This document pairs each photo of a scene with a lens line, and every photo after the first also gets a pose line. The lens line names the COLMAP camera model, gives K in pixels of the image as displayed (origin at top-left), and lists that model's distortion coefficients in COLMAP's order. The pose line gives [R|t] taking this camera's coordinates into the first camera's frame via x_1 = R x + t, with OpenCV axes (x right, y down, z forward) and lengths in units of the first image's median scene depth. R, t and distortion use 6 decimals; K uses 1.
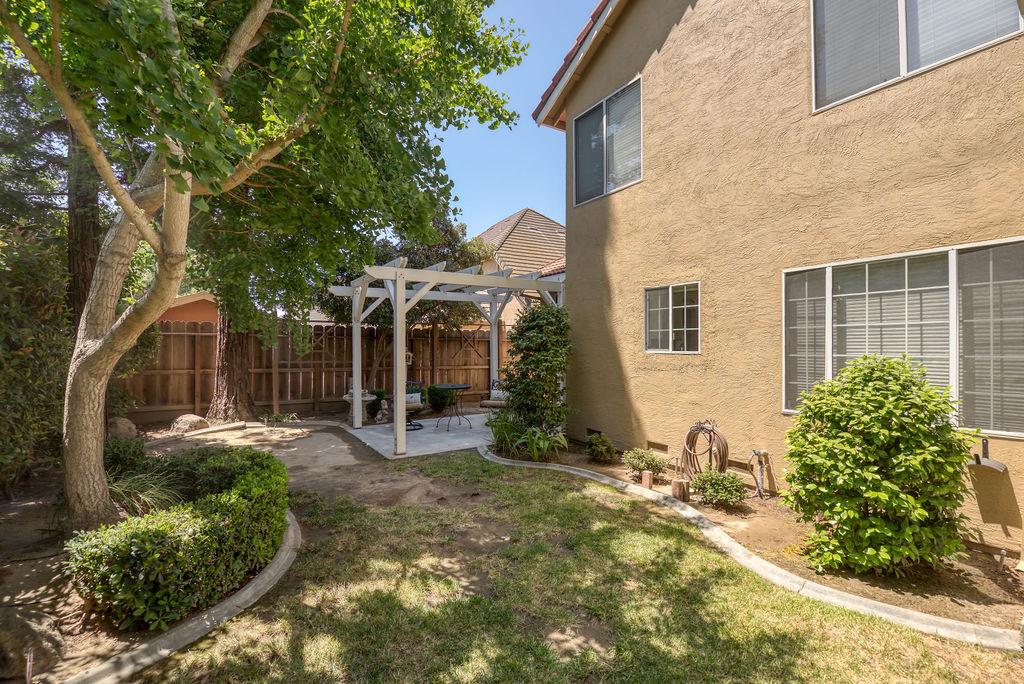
lens RADIAL K [[478.2, 0, 506.5], [0, 478.2, 348.1], [0, 0, 1]] dist [0.003199, -0.014479]
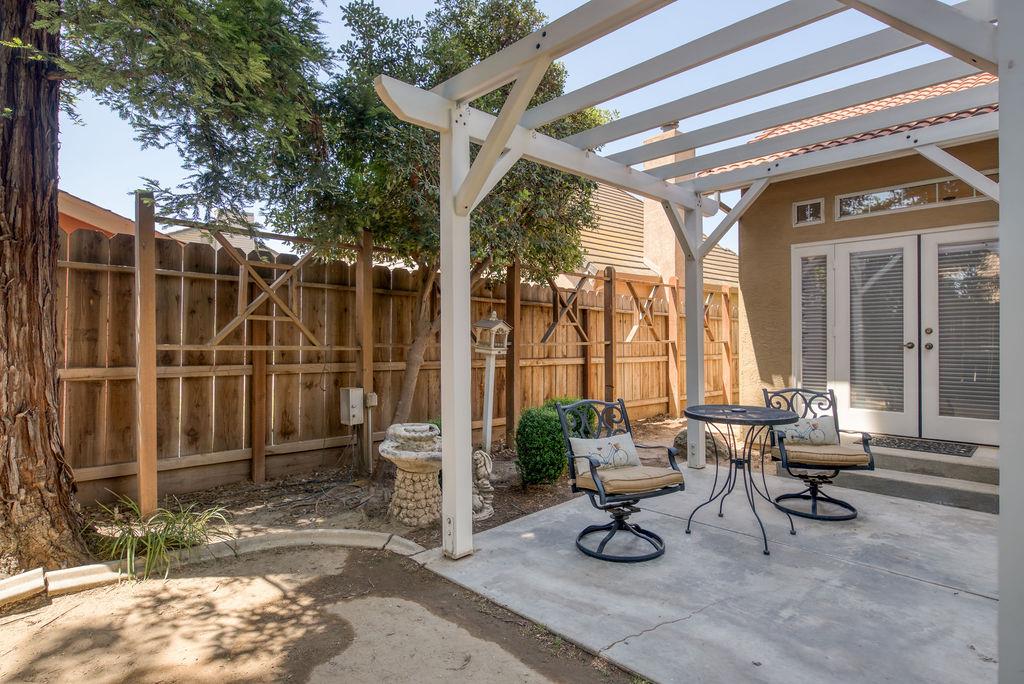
lens RADIAL K [[562.5, 0, 512.0], [0, 562.5, 342.0], [0, 0, 1]] dist [-0.004390, -0.000477]
pose [[0.975816, 0.001548, 0.218589, -0.463353], [-0.001290, 0.999998, -0.001323, 0.037694], [-0.218591, 0.001009, 0.975816, 0.820829]]
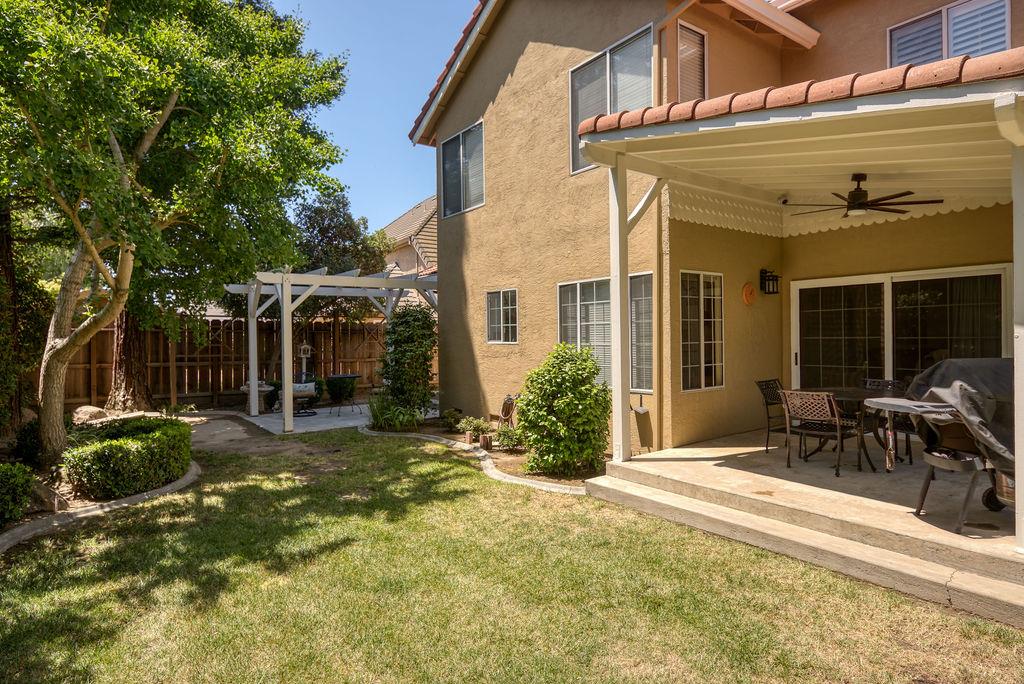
lens RADIAL K [[584.7, 0, 512.0], [0, 584.7, 342.0], [0, 0, 1]] dist [0.006417, 0.000749]
pose [[0.996104, -0.009497, 0.087669, 0.194666], [0.009066, 0.999945, 0.005308, -0.001378], [-0.087715, -0.004493, 0.996136, -0.463373]]
